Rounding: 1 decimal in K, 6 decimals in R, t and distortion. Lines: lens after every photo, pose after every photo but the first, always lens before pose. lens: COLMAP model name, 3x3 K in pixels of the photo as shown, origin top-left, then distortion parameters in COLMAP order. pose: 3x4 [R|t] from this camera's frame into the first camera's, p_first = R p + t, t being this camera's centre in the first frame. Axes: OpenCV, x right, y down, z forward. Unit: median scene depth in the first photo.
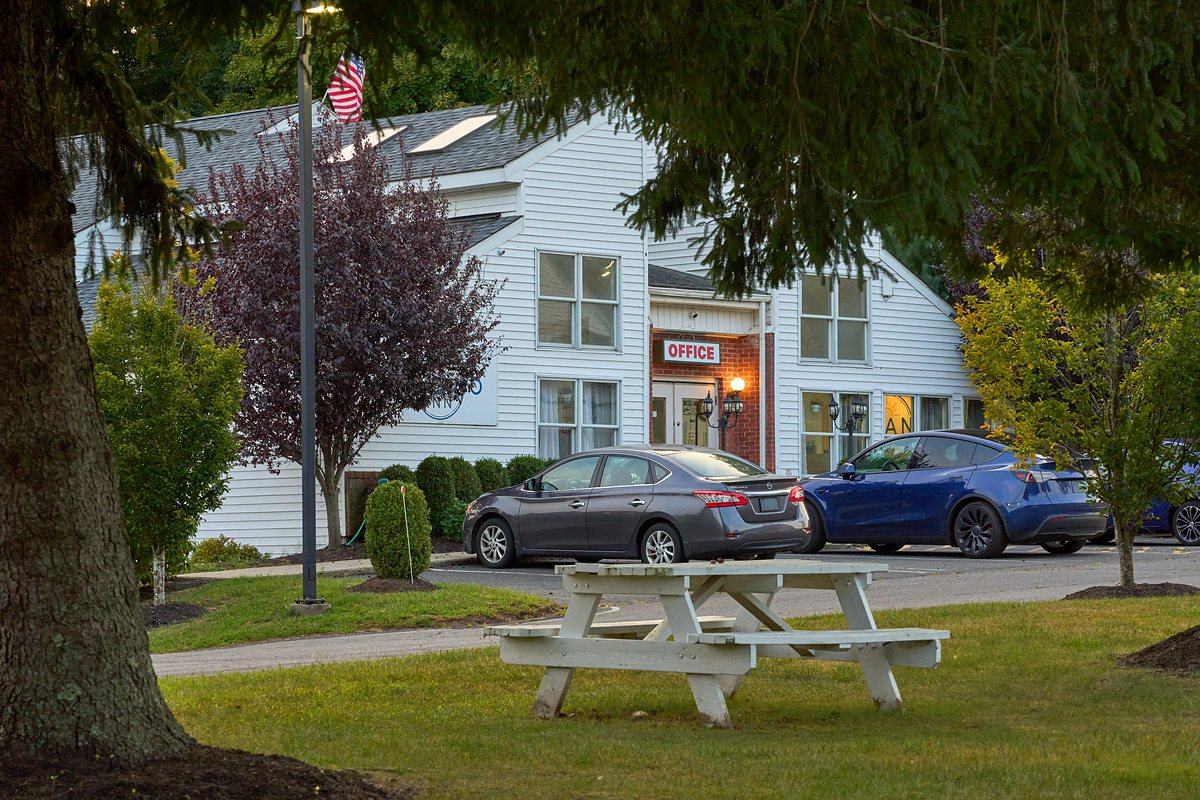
lens RADIAL K [[3906.7, 0, 600.0], [0, 3906.7, 400.0], [0, 0, 1]] dist [-0.121244, 0.711063]
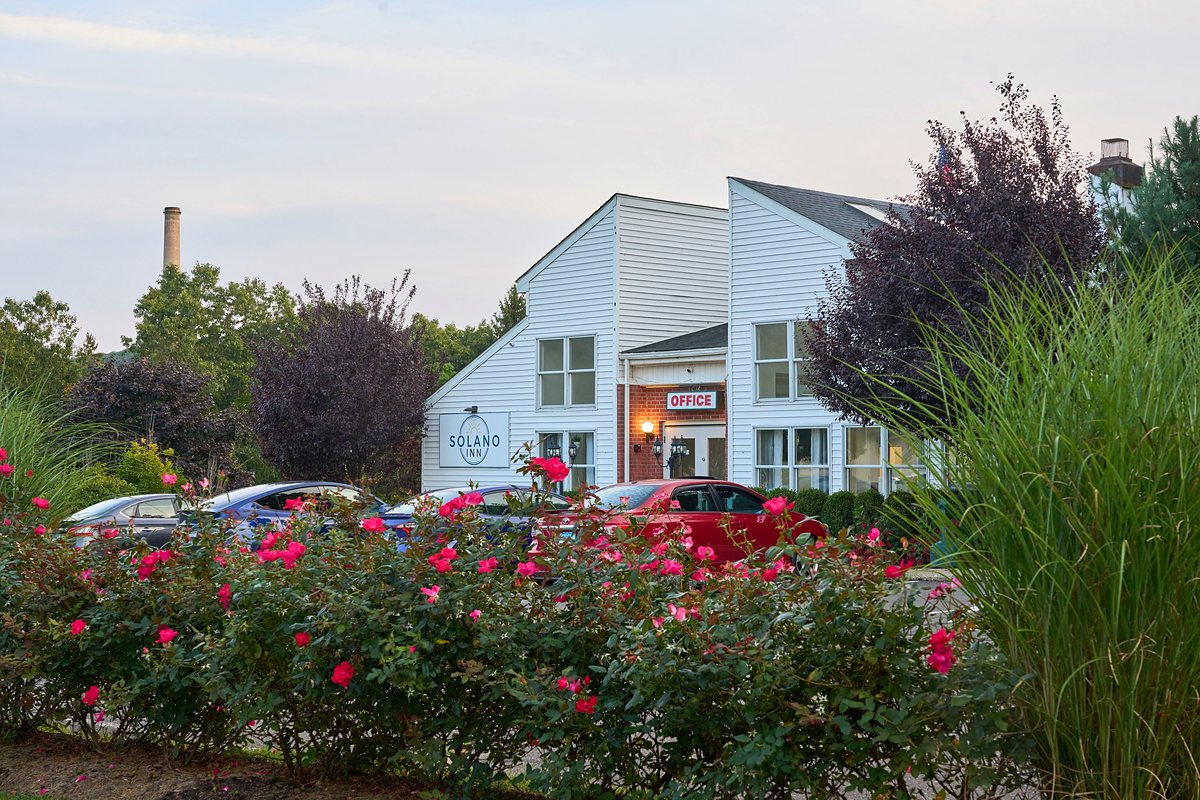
lens RADIAL K [[1744.2, 0, 600.0], [0, 1744.2, 400.0], [0, 0, 1]] dist [-0.042390, -0.062638]
pose [[-0.001072, -0.030430, -0.999536, 0.593740], [0.047318, 0.998416, -0.030447, 0.002855], [0.998879, -0.047329, 0.000370, 1.014956]]
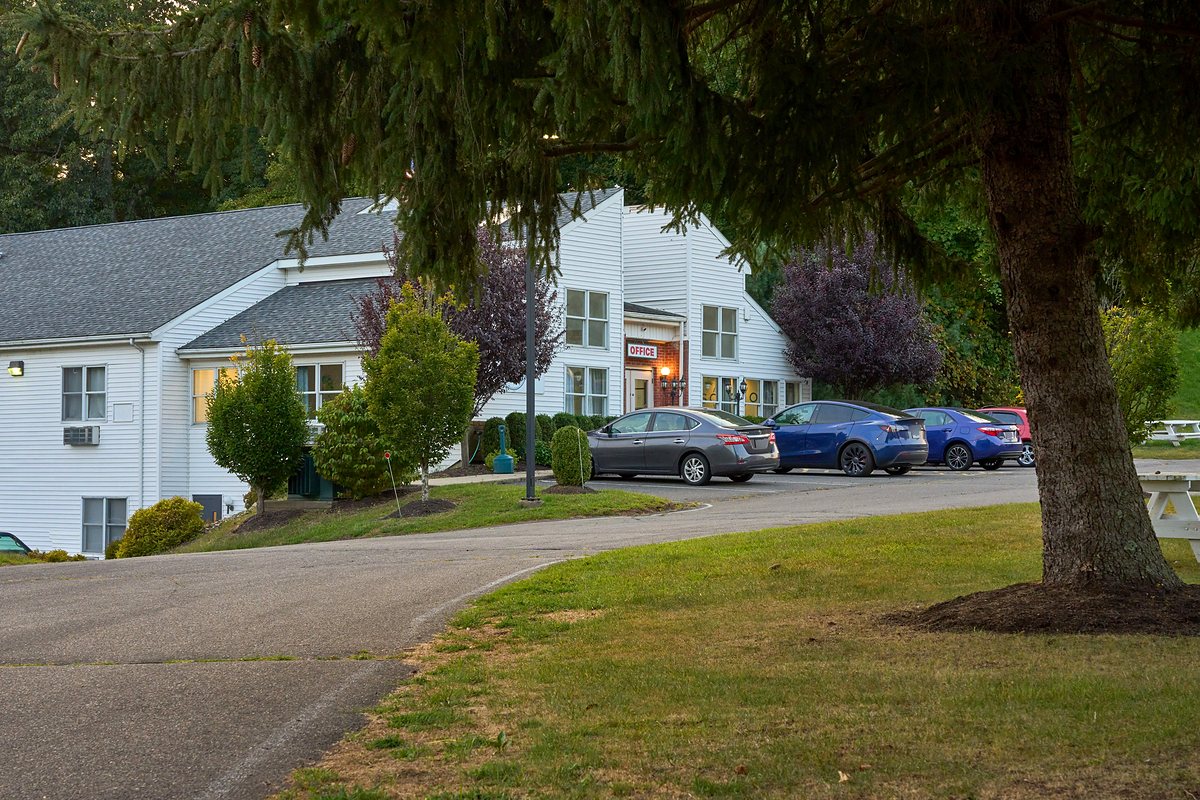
lens RADIAL K [[2359.1, 0, 600.0], [0, 2359.1, 400.0], [0, 0, 1]] dist [-0.009651, -0.099827]
pose [[0.991370, 0.012719, 0.130474, -0.129883], [-0.013581, 0.999891, 0.005719, 0.002993], [-0.130387, -0.007442, 0.991435, 0.012814]]
